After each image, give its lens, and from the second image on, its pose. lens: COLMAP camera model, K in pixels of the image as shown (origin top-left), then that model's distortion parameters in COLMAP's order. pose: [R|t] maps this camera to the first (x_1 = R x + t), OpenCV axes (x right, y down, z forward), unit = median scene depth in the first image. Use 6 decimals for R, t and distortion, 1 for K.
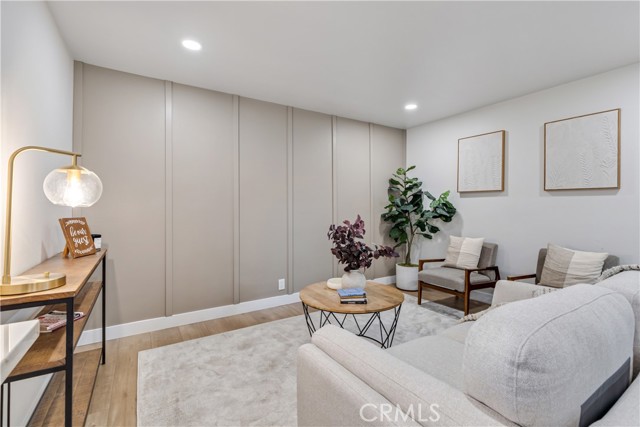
lens RADIAL K [[285.8, 0, 321.8], [0, 285.8, 210.9], [0, 0, 1]] dist [0.003319, 0.000052]
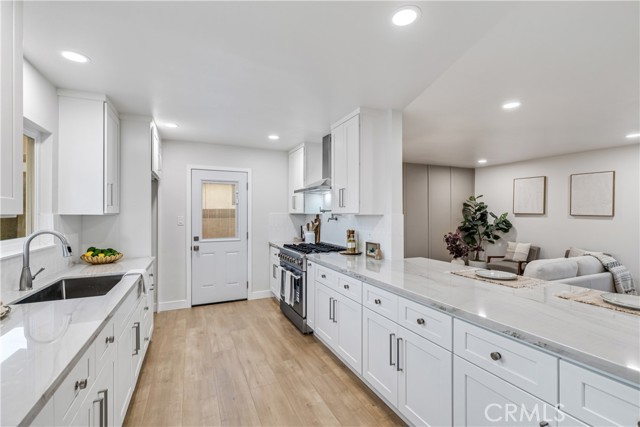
lens RADIAL K [[287.4, 0, 320.4], [0, 287.4, 213.5], [0, 0, 1]] dist [0.004882, -0.000448]
pose [[0.990552, 0.004099, -0.137080, -0.331518], [-0.004635, 0.999983, -0.003587, -0.053424], [0.137063, 0.004188, 0.990554, -0.659166]]
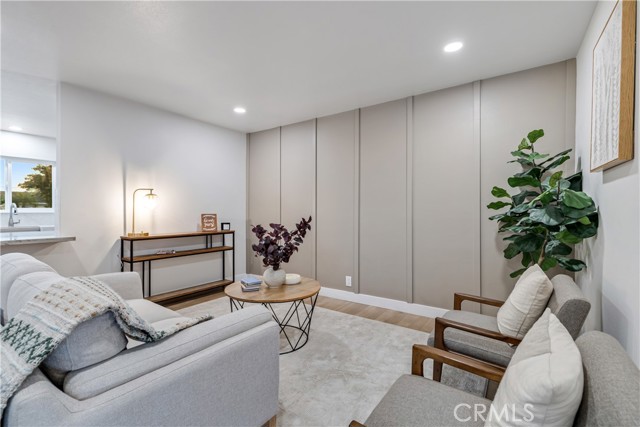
lens RADIAL K [[285.8, 0, 321.8], [0, 285.8, 210.9], [0, 0, 1]] dist [0.003319, 0.000052]
pose [[0.390843, 0.006751, -0.920433, 0.712426], [-0.004492, 0.999975, 0.005427, -0.007301], [0.920447, 0.002013, 0.390863, 0.445471]]
